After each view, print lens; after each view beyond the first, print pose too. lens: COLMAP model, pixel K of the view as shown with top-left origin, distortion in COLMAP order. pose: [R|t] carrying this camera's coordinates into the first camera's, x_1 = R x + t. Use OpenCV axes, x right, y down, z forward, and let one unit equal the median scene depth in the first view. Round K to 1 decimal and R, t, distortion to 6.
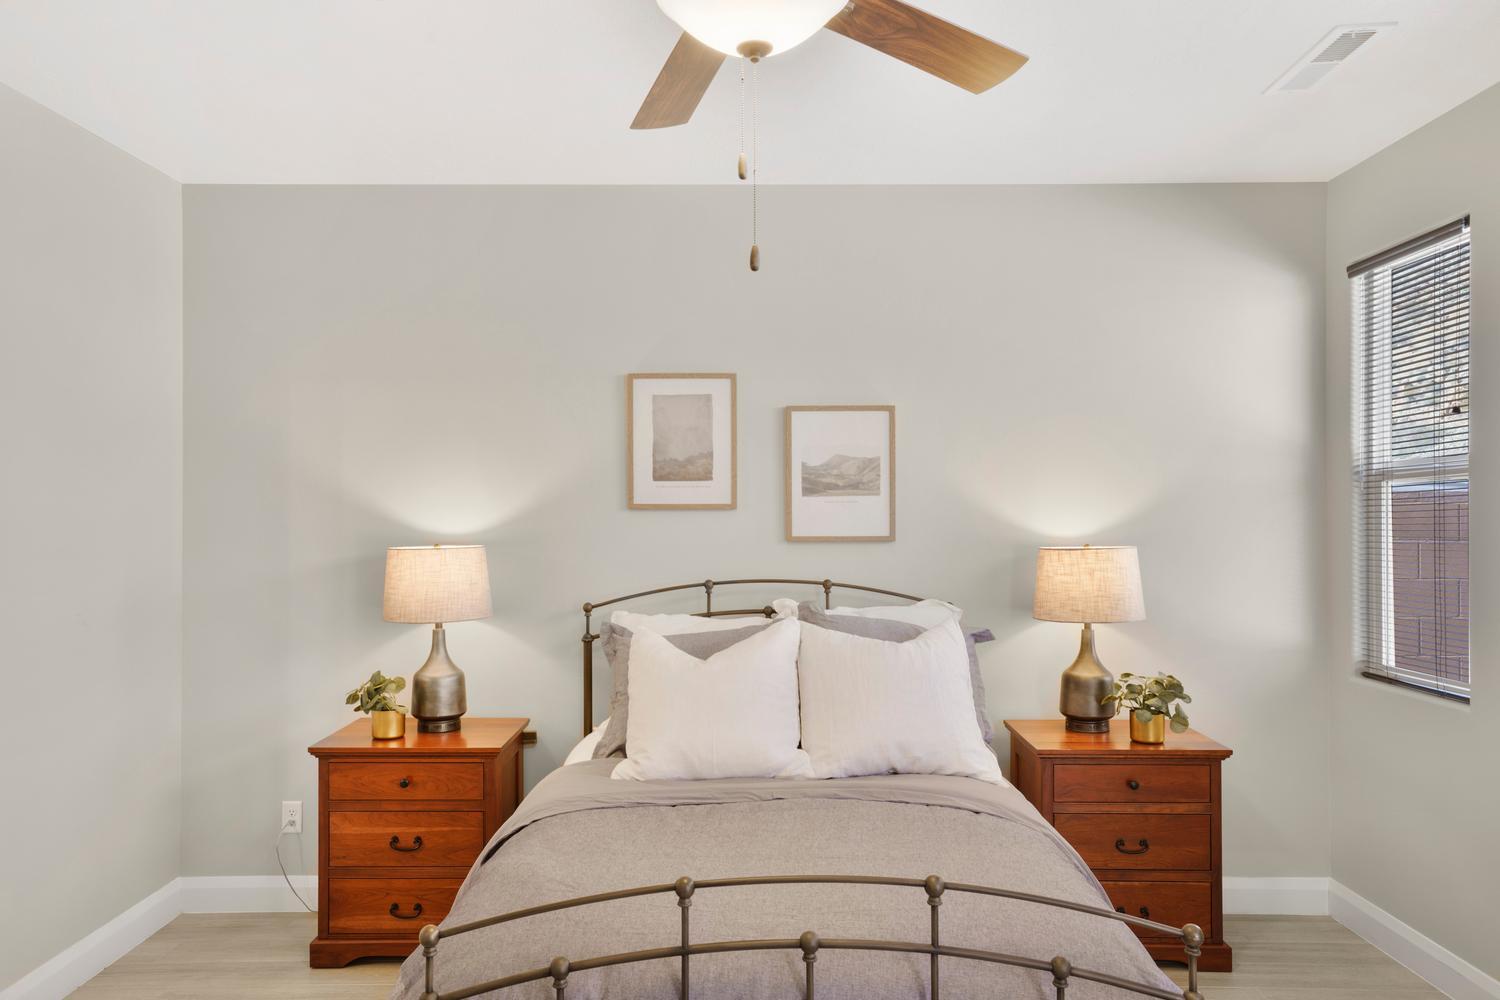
lens RADIAL K [[1048.6, 0, 751.6], [0, 1048.6, 517.3], [0, 0, 1]] dist [0.003075, 0.001459]
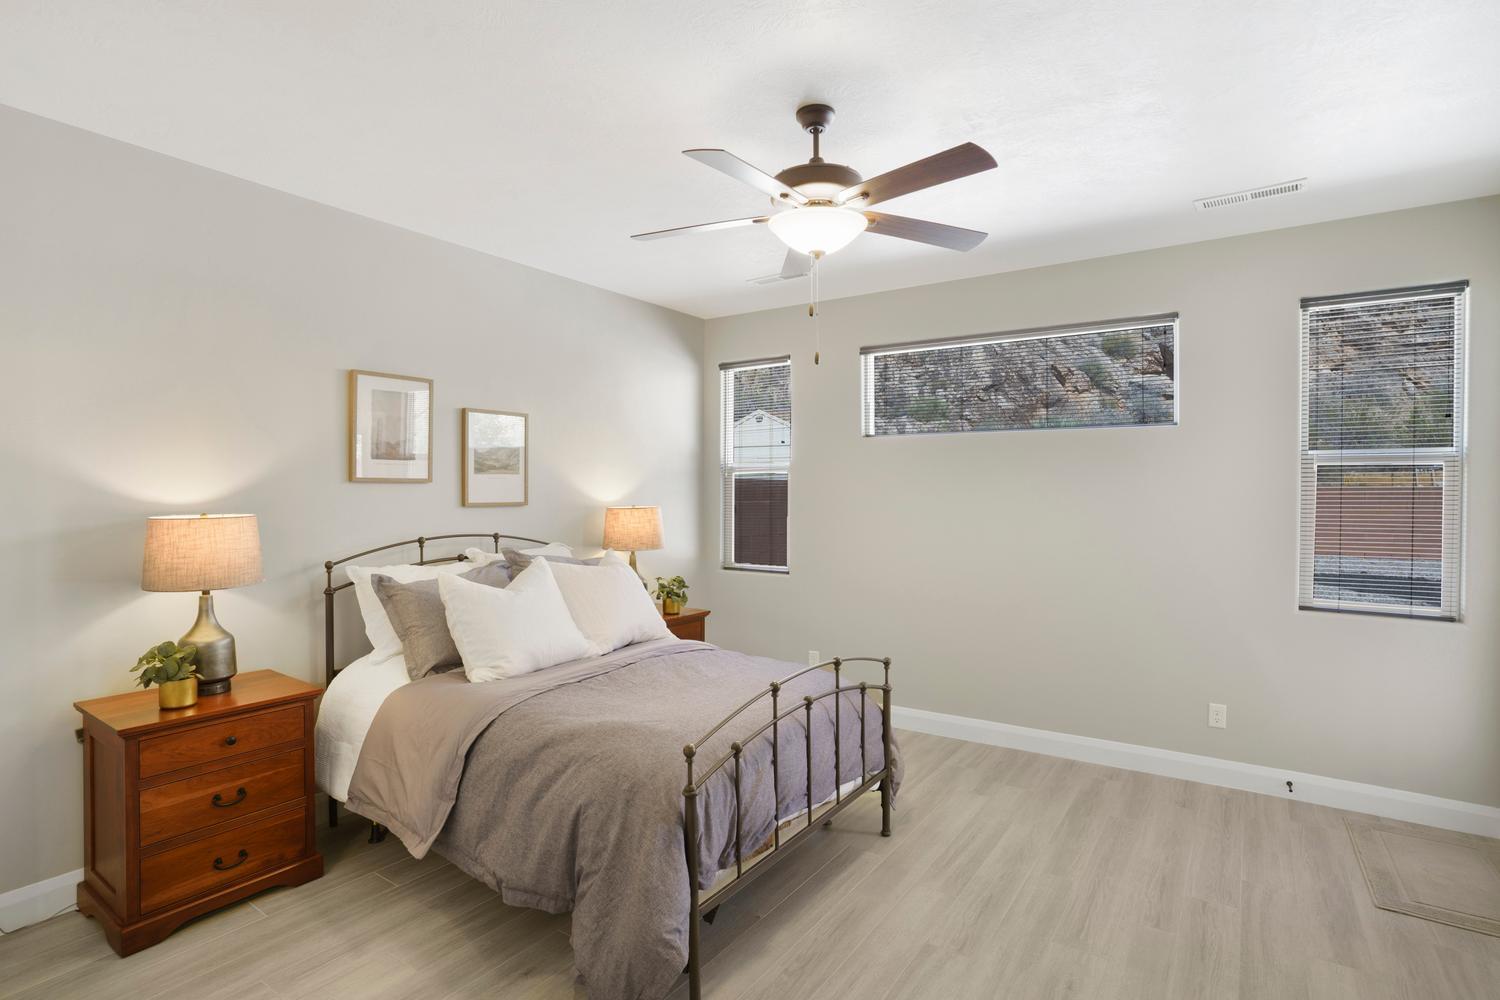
lens RADIAL K [[777.5, 0, 750.0], [0, 777.5, 500.0], [0, 0, 1]] dist [-0.001328, 0.000093]
pose [[0.562391, -0.007823, 0.826834, -0.611473], [-0.009166, 0.999835, 0.015695, -0.005034], [-0.826821, -0.016406, 0.562226, 0.120439]]
